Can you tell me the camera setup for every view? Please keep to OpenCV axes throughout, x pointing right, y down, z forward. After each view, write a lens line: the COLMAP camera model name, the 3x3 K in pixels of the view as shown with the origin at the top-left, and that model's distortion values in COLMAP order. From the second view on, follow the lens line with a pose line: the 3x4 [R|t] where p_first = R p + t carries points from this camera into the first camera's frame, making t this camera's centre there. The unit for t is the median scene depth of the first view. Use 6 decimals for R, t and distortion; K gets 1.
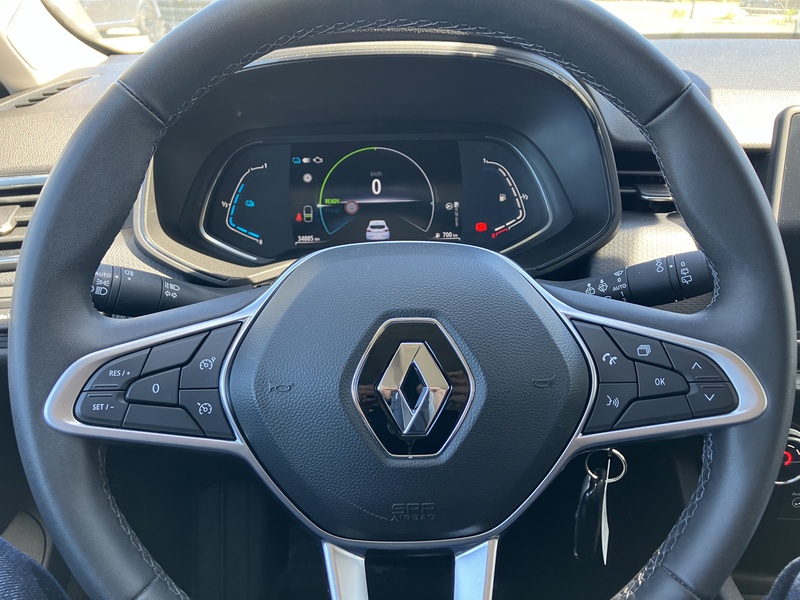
lens RADIAL K [[660.1, 0, 400.0], [0, 660.1, 300.0], [0, 0, 1]] dist [0.066120, -0.081381]
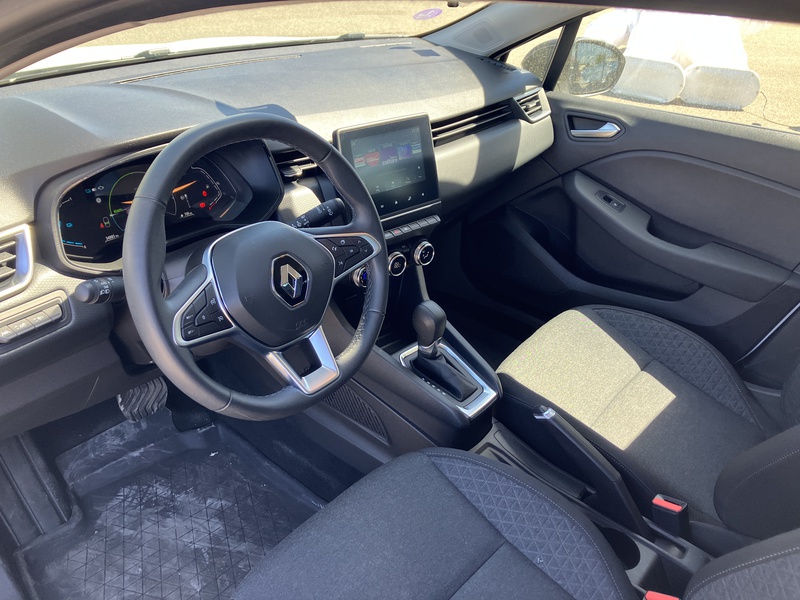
lens RADIAL K [[660.1, 0, 400.0], [0, 660.1, 300.0], [0, 0, 1]] dist [0.066120, -0.081381]
pose [[0.638026, -0.337507, 0.692107, -1.183870], [0.227577, 0.941322, 0.249243, -0.264548], [-0.735616, -0.001516, 0.677397, -0.840623]]
